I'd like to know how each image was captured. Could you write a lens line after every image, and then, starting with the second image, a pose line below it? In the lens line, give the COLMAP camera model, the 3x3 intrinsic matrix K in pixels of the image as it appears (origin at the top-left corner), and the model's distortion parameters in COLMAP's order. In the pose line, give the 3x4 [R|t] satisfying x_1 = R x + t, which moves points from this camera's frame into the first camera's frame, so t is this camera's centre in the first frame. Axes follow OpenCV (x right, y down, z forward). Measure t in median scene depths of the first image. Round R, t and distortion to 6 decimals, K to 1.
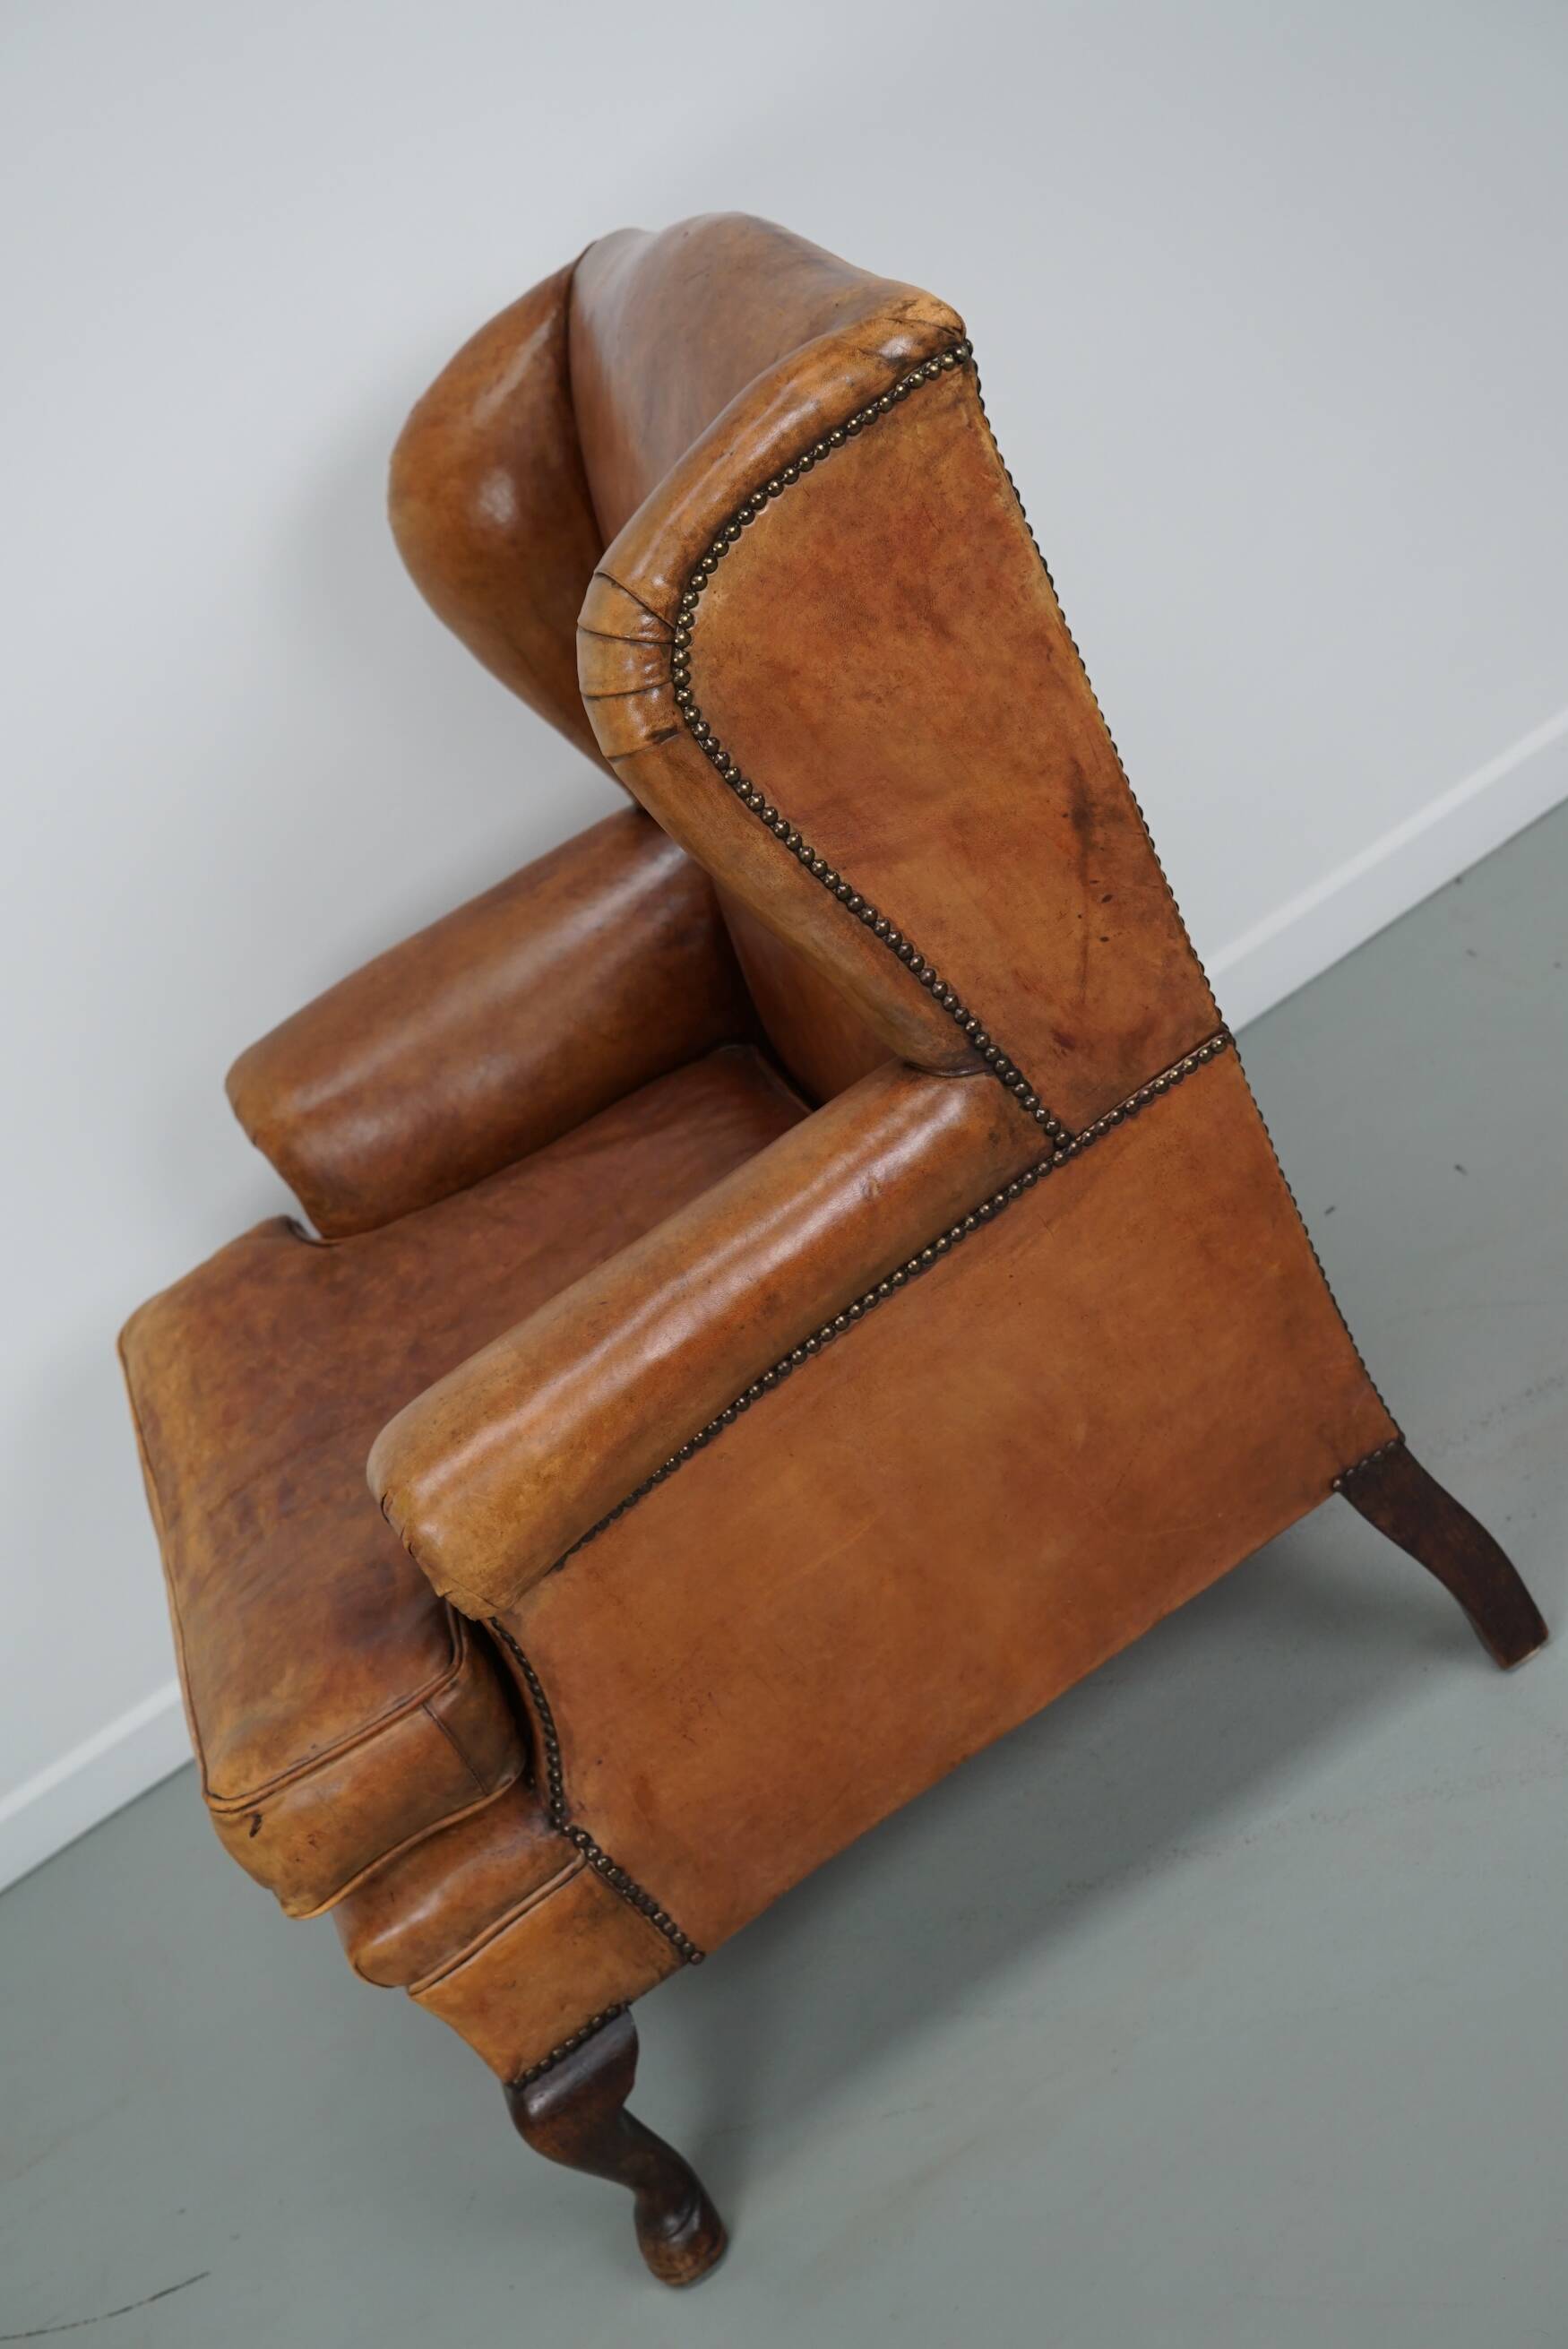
lens RADIAL K [[3034.2, 0, 875.3], [0, 3034.2, 1184.7], [0, 0, 1]] dist [-0.154856, 0.308251]
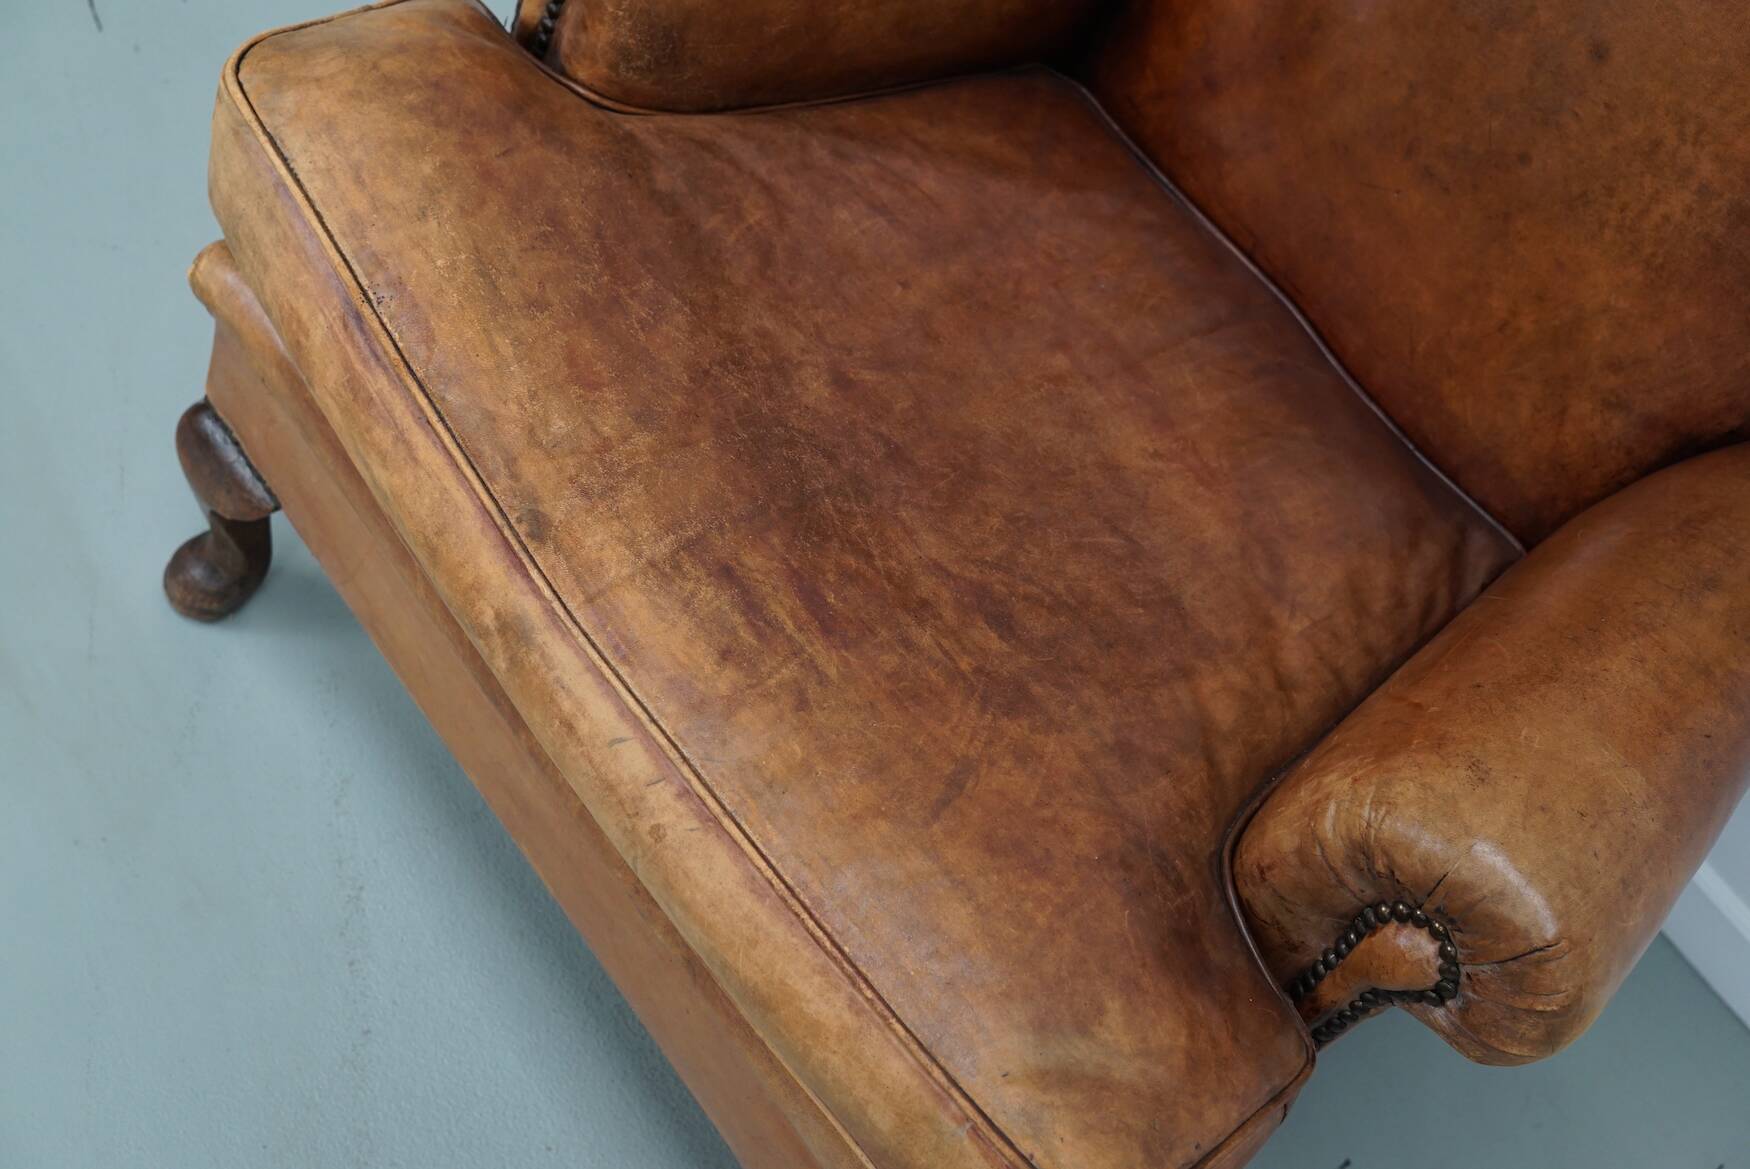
lens RADIAL K [[2239.3, 0, 878.8], [0, 2239.3, 627.9], [0, 0, 1]] dist [-0.151855, 0.301253]
pose [[0.632413, 0.191386, 0.750616, -0.631088], [-0.455316, 0.875777, 0.160317, 0.017065], [-0.626690, -0.443155, 0.640994, 0.690338]]
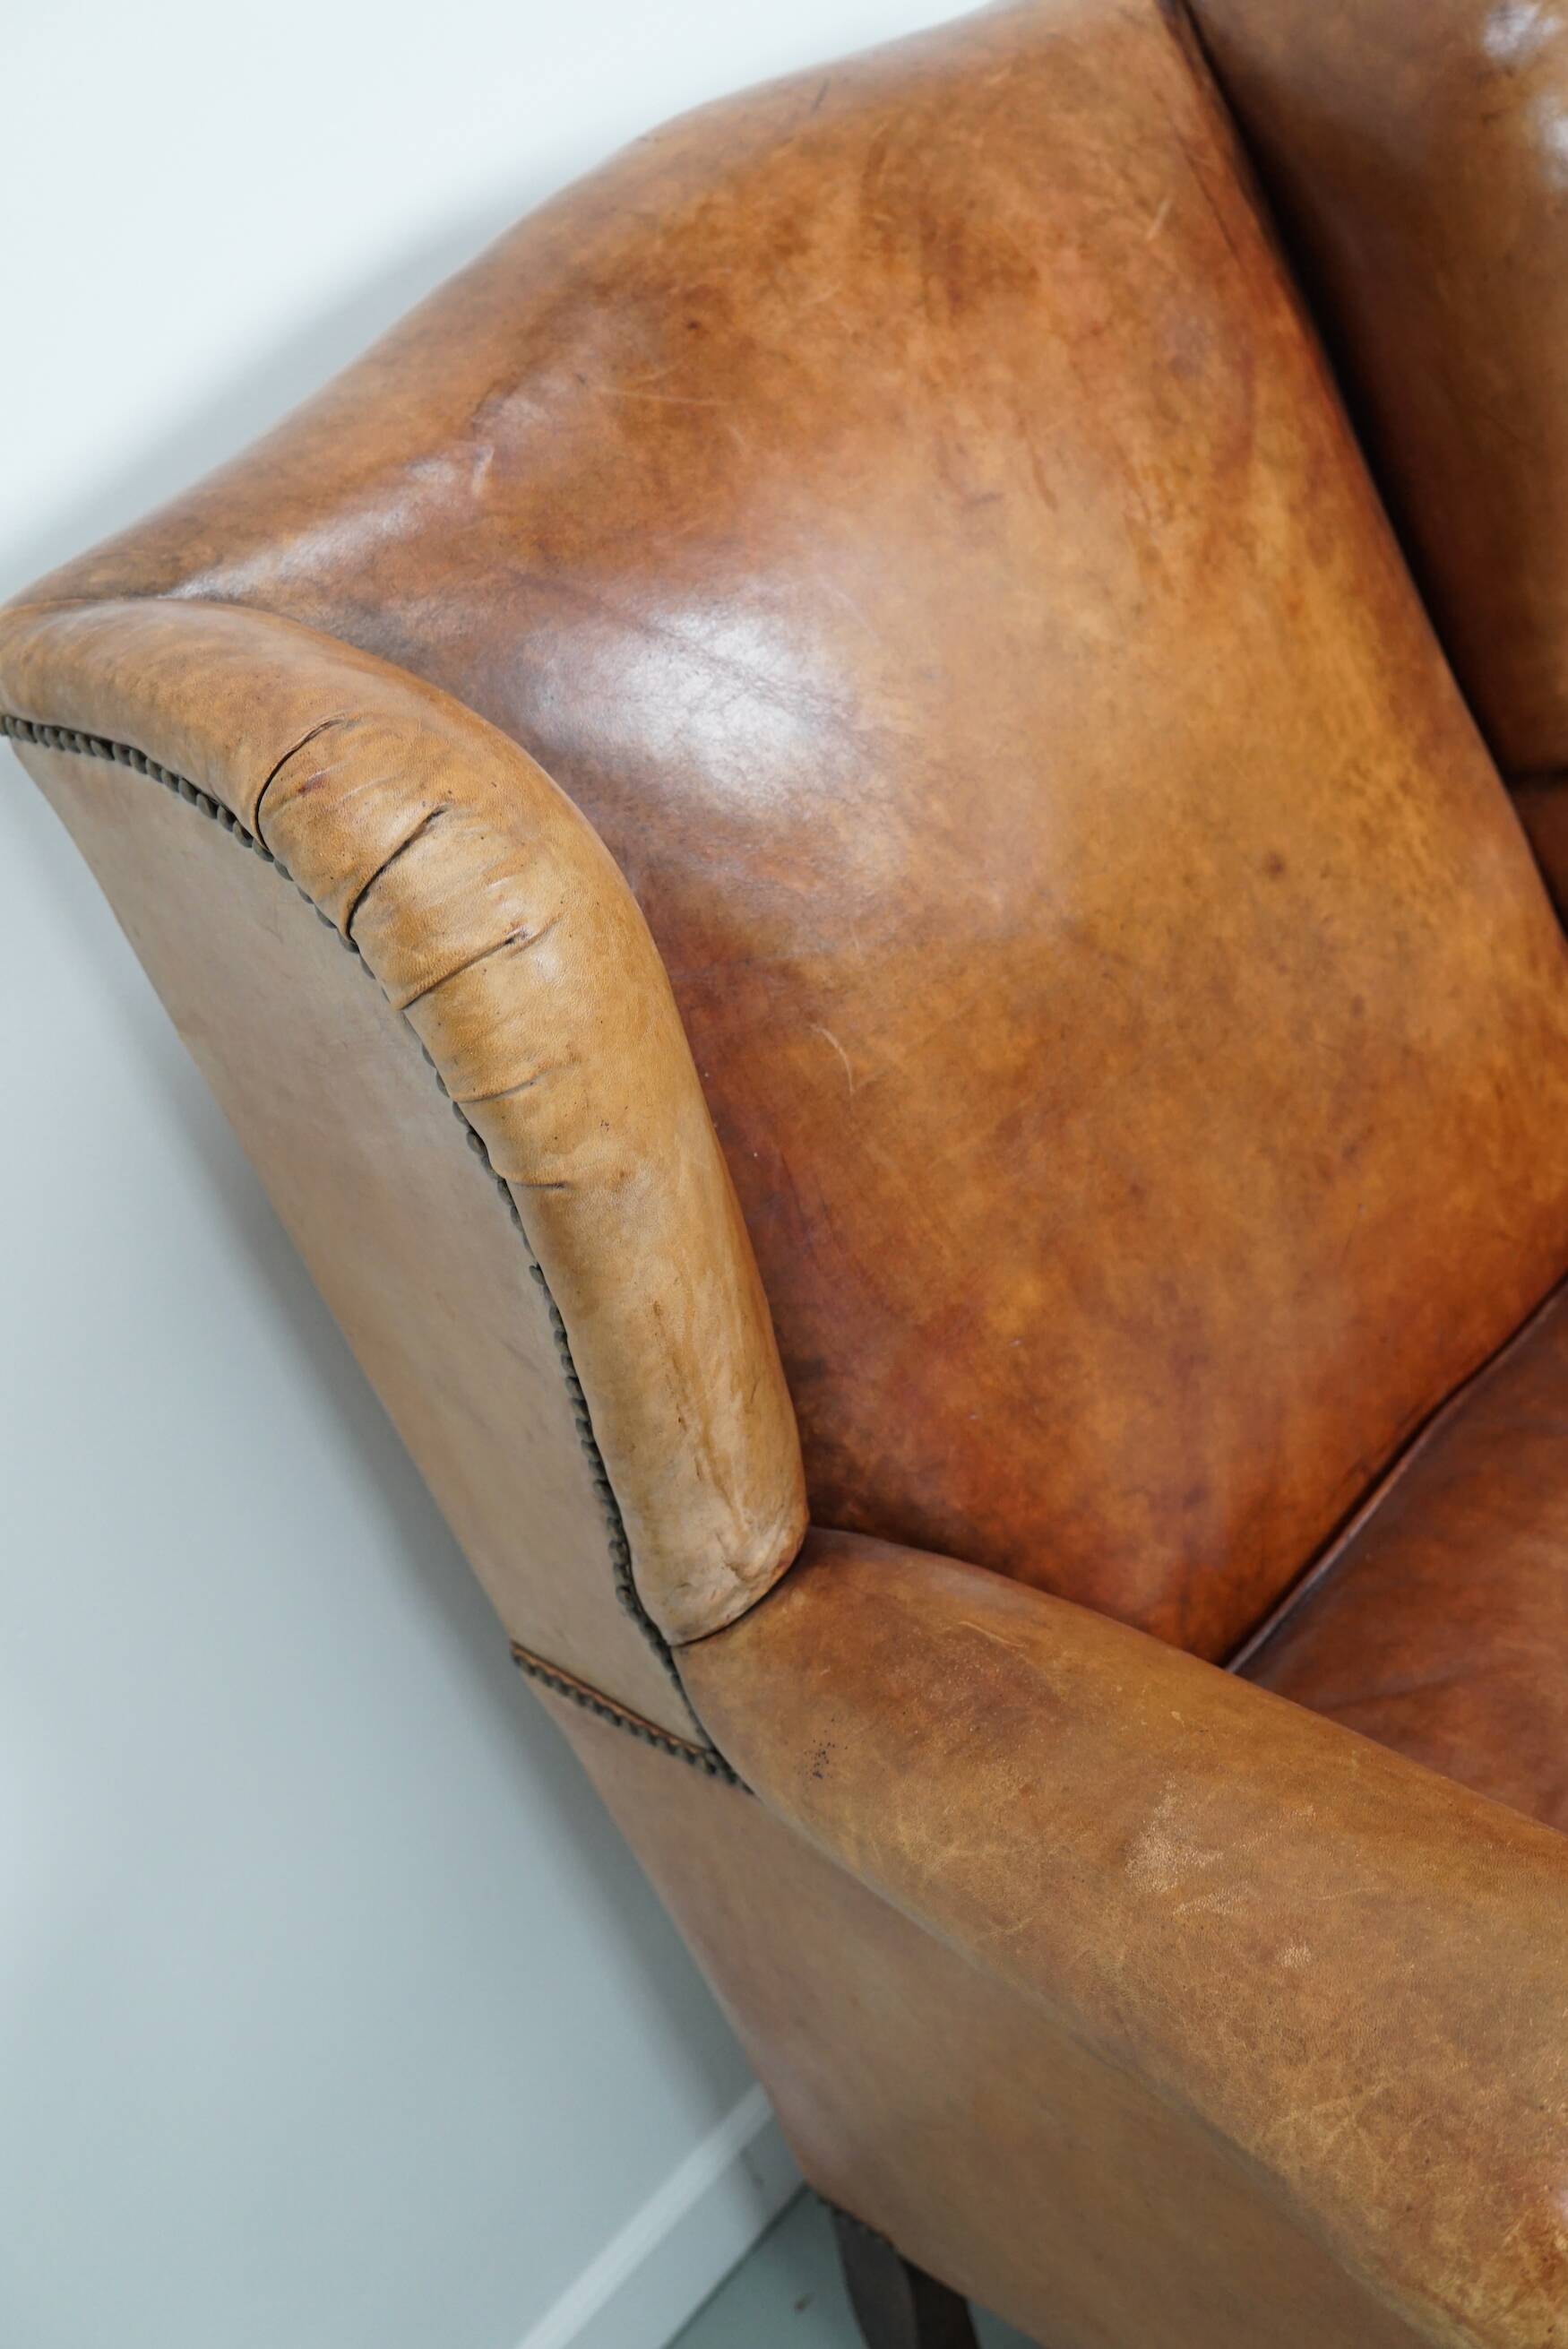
lens RADIAL K [[3005.4, 0, 829.6], [0, 3005.4, 1179.7], [0, 0, 1]] dist [-0.151855, 0.301253]
pose [[-0.231545, 0.077805, 0.969708, -0.640540], [0.843539, 0.512590, 0.160291, -0.271073], [-0.484591, 0.855101, -0.184319, 1.265583]]
